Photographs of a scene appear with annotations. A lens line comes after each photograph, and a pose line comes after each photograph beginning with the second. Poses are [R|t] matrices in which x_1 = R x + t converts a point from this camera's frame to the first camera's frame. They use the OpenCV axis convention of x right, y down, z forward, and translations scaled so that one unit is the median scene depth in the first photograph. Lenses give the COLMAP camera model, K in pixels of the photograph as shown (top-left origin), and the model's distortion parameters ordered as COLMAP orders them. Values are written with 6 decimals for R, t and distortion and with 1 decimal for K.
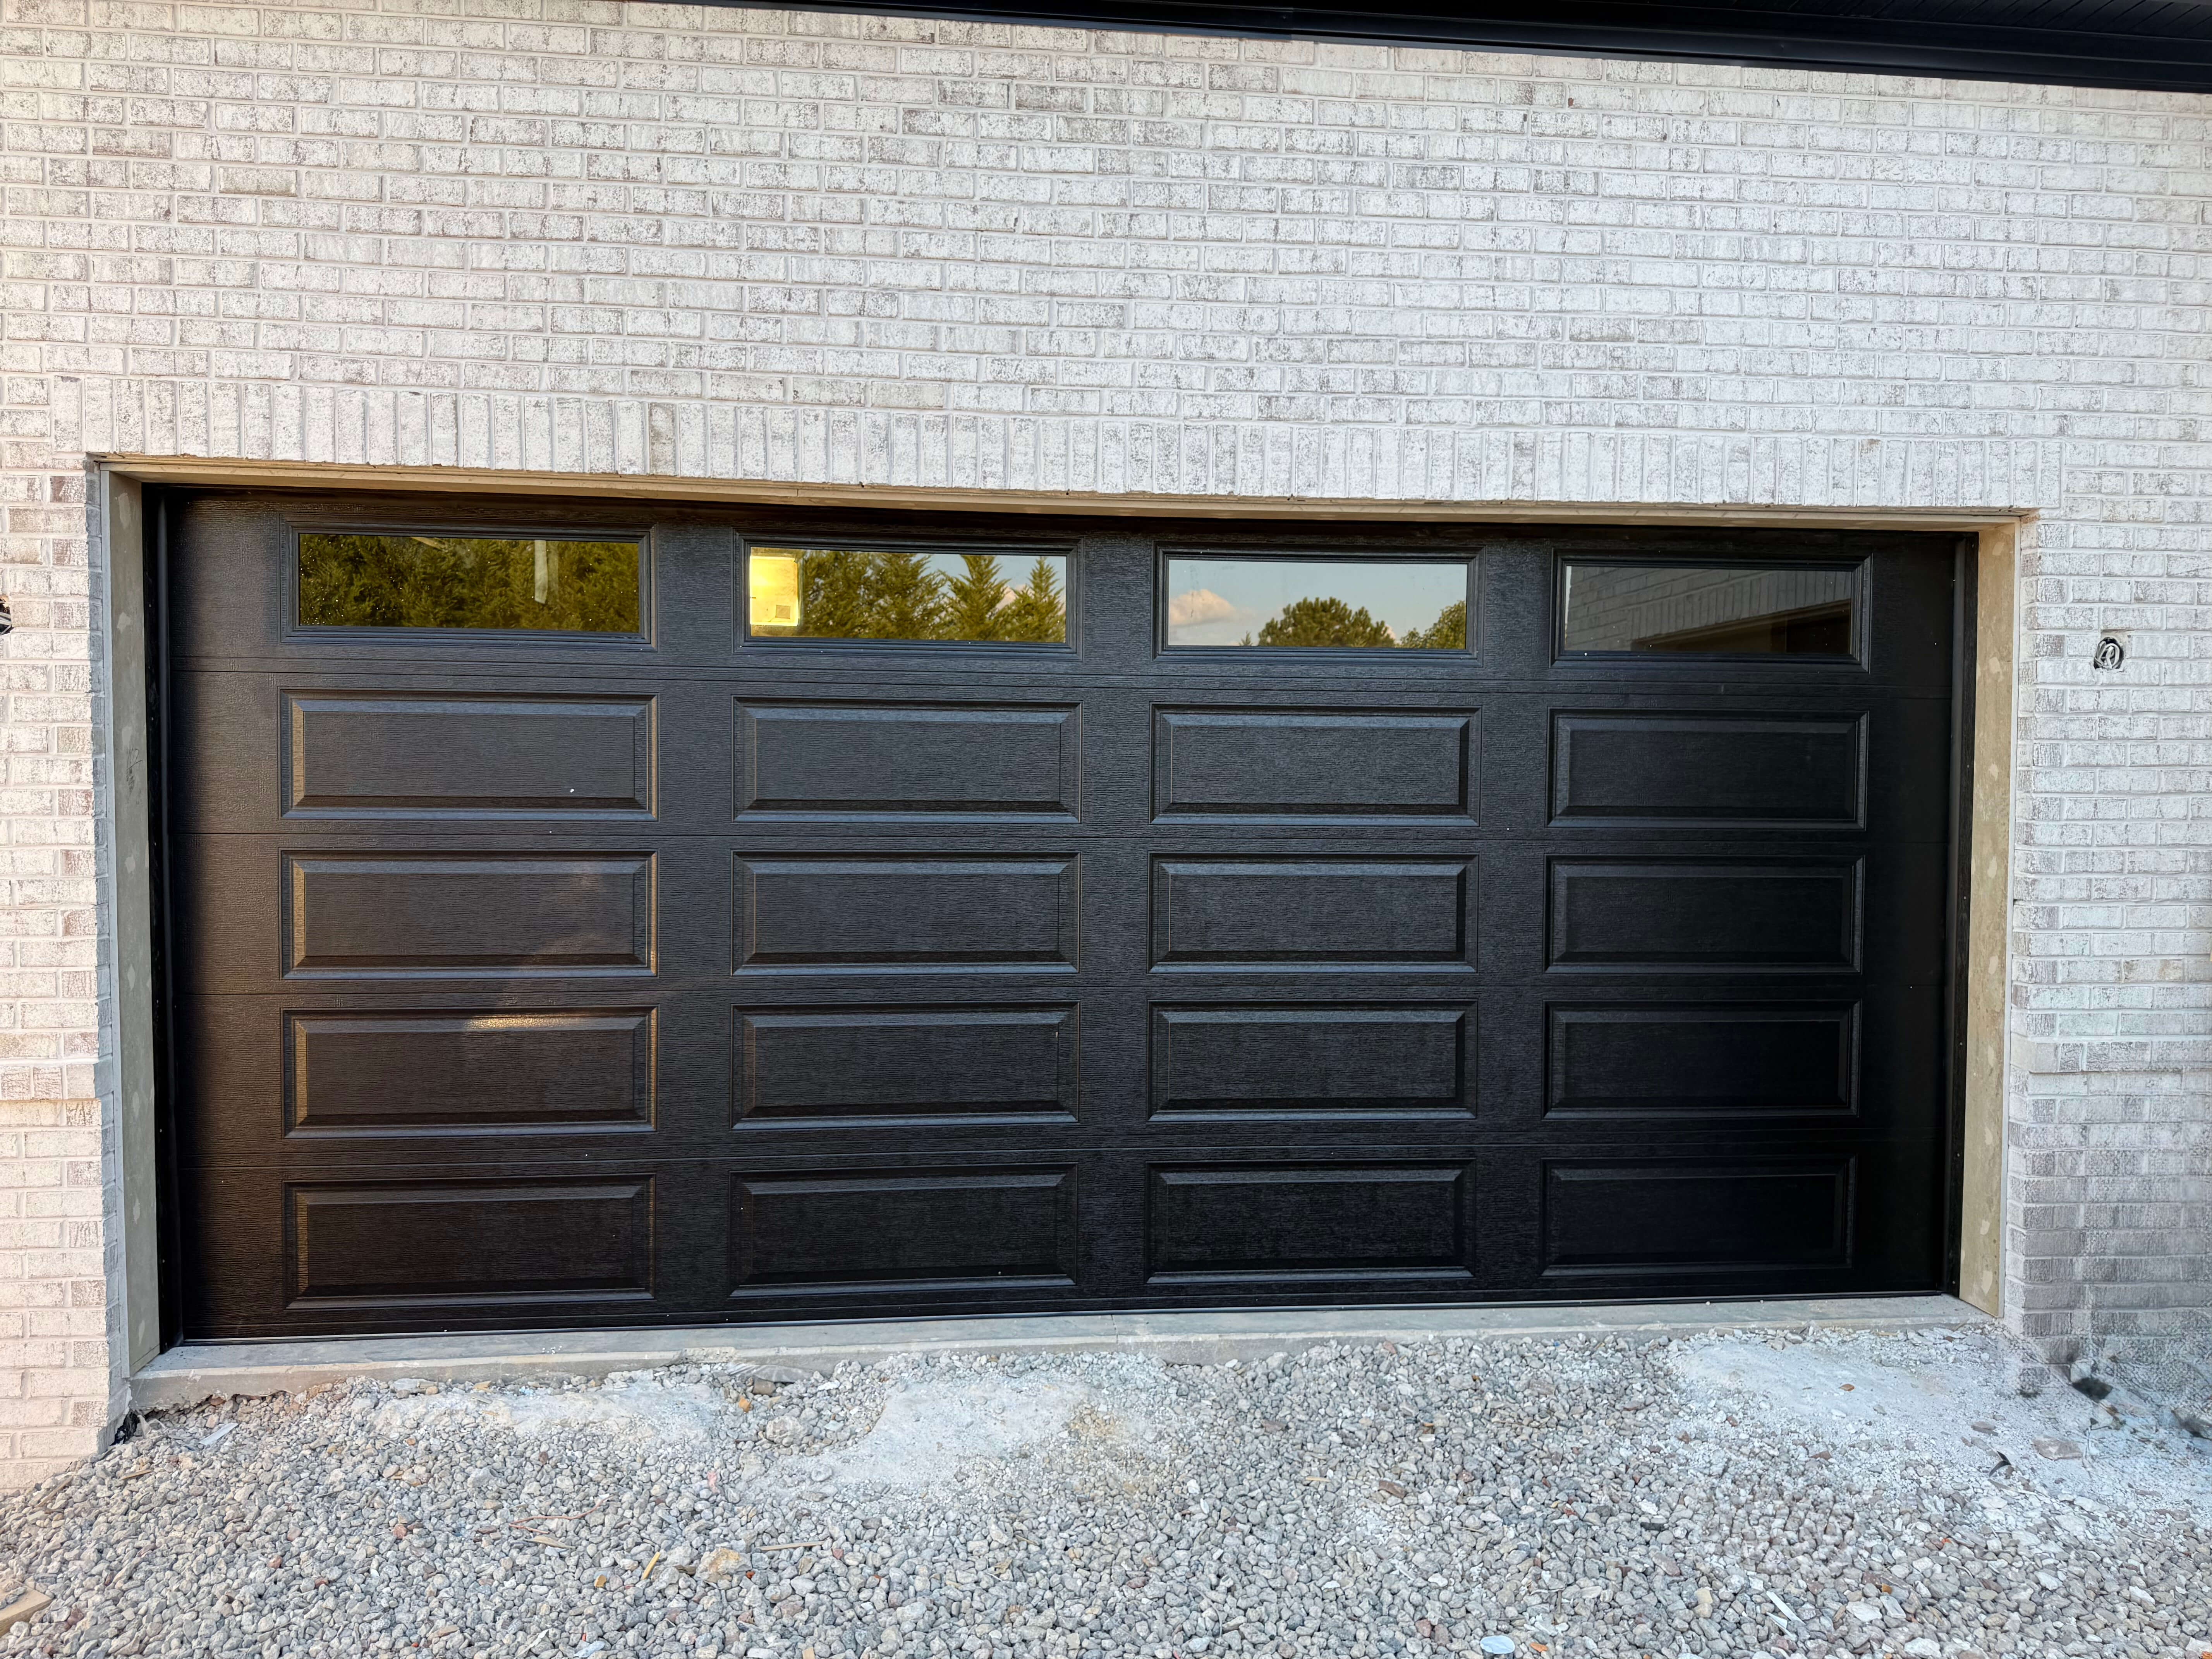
lens RADIAL K [[1567.1, 0, 1086.5], [0, 1567.1, 817.7], [0, 0, 1]] dist [0.046223, -0.055201]
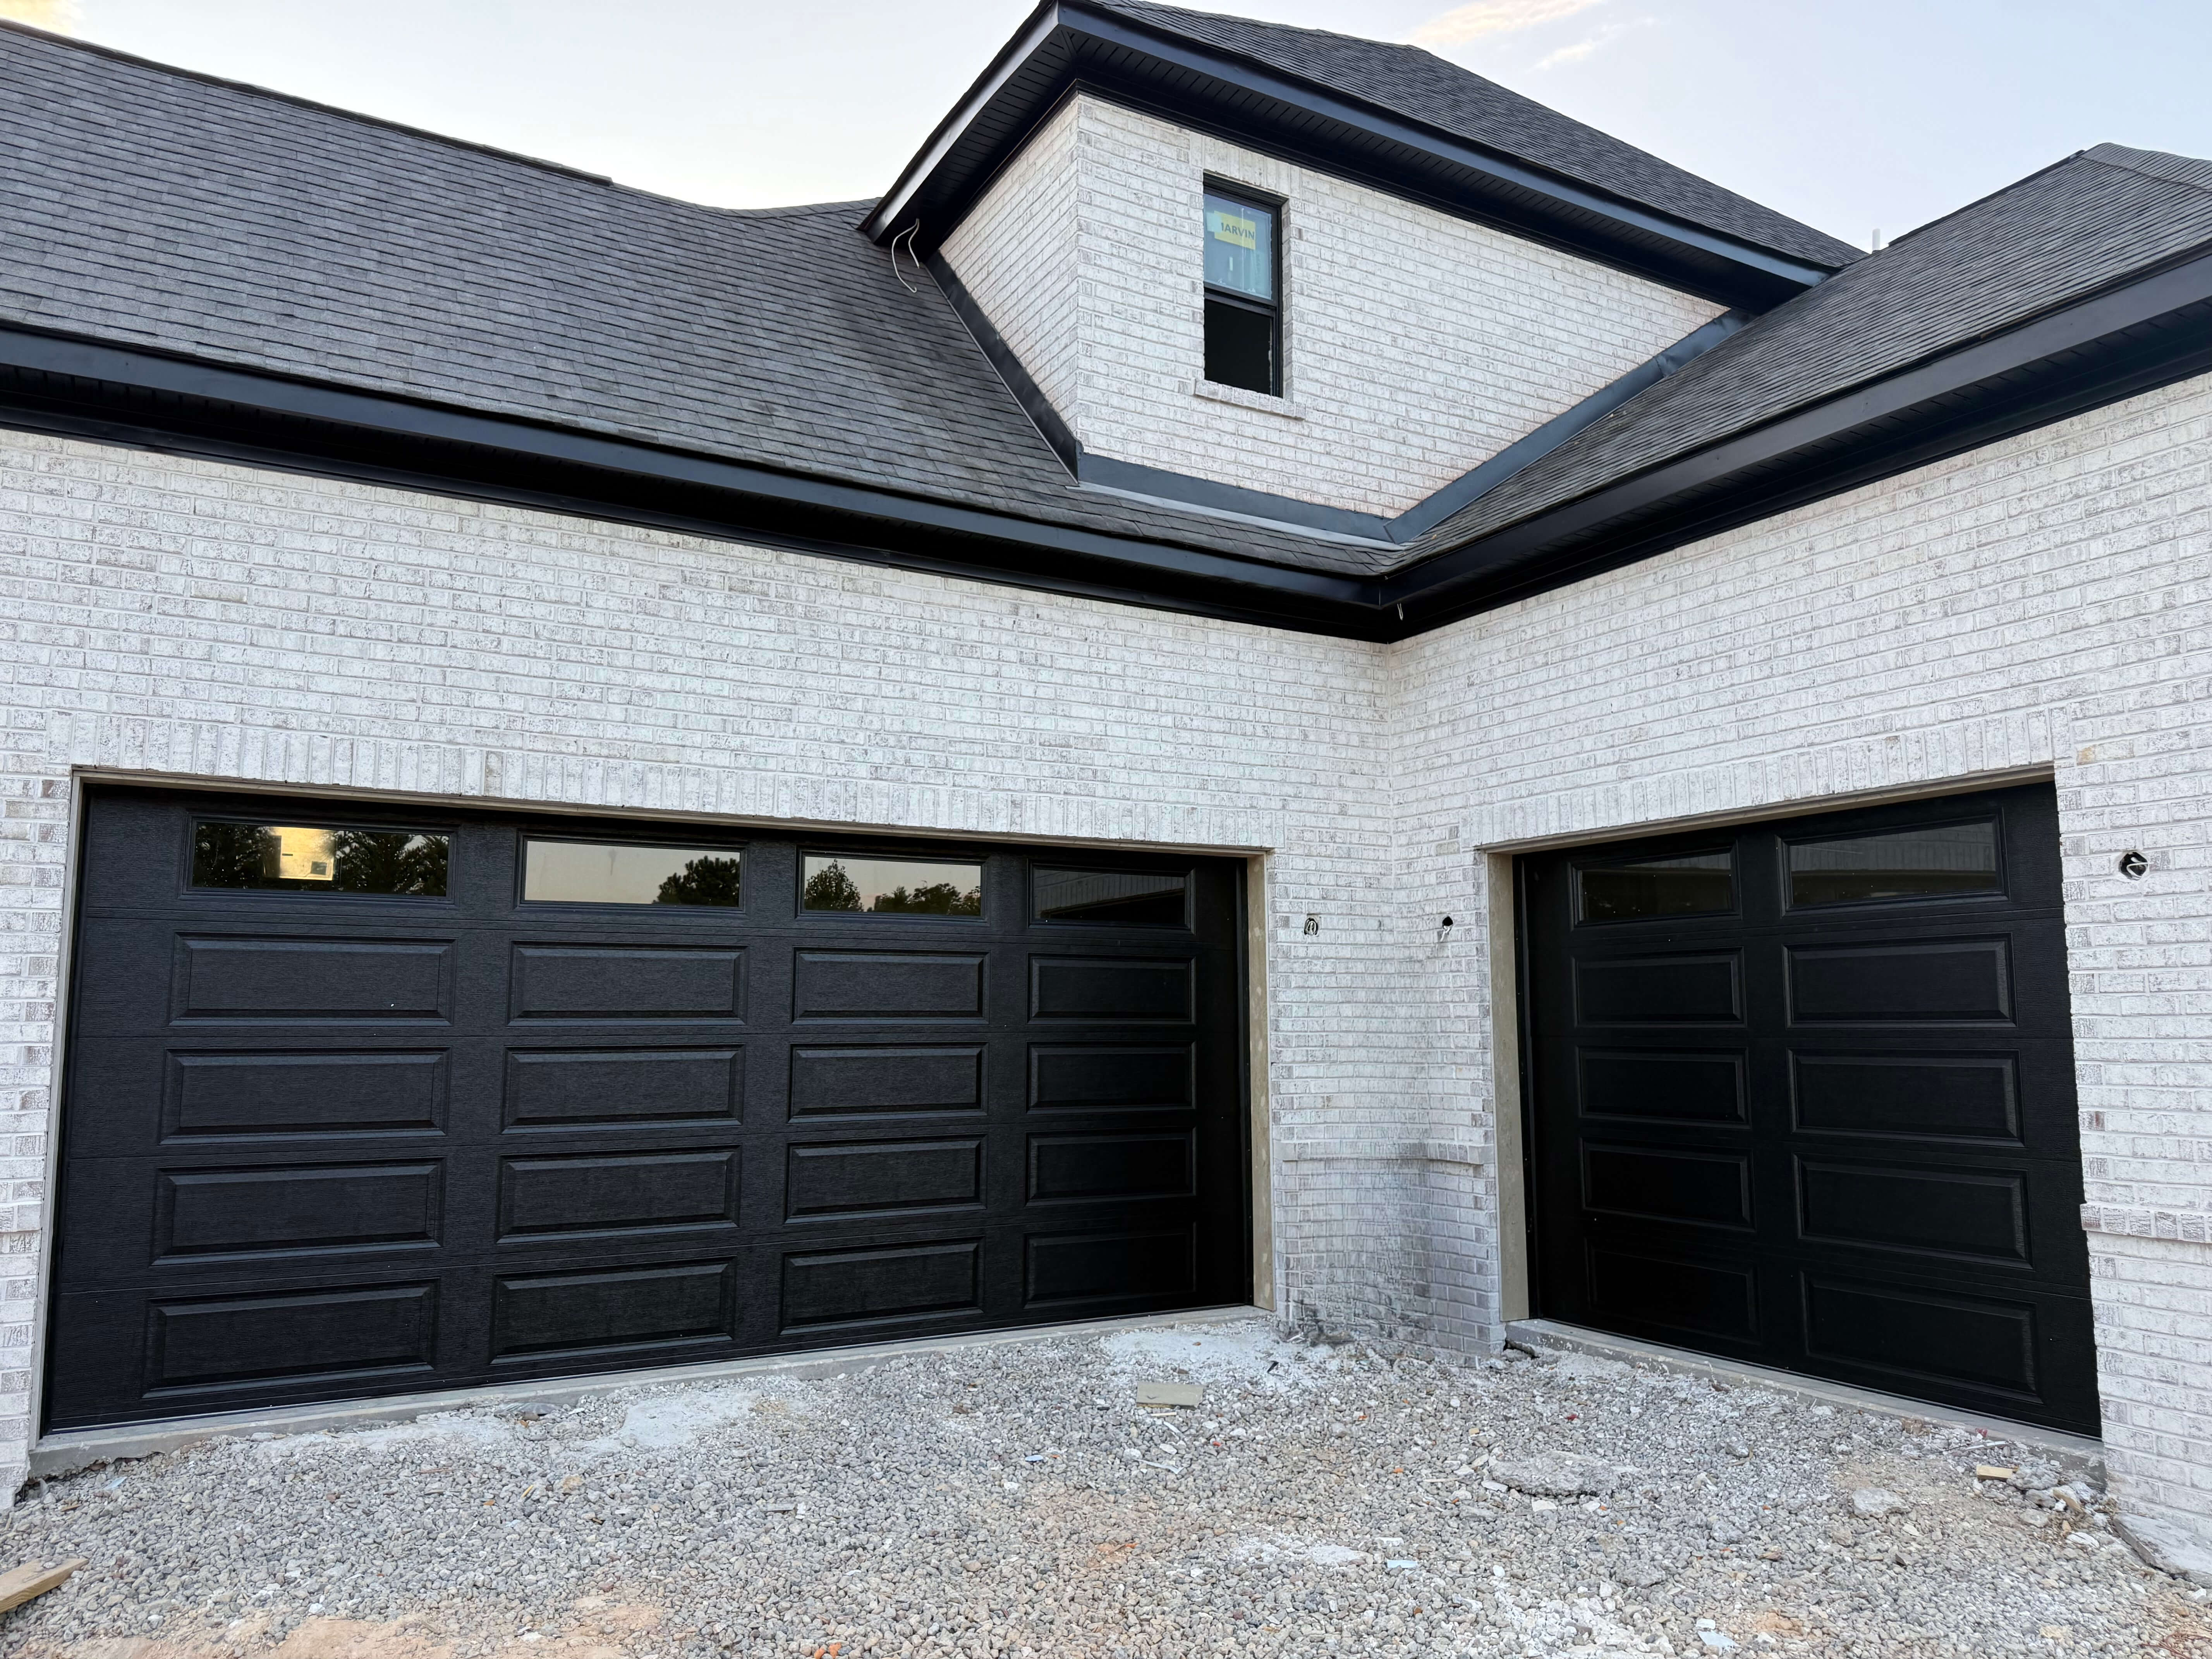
lens RADIAL K [[1567.1, 0, 1117.9], [0, 1567.1, 831.2], [0, 0, 1]] dist [0.046223, -0.055201]
pose [[0.915096, 0.040215, 0.401227, -0.318167], [0.022755, 0.988279, -0.150952, 0.061047], [-0.402594, 0.147265, 0.903455, -0.616598]]
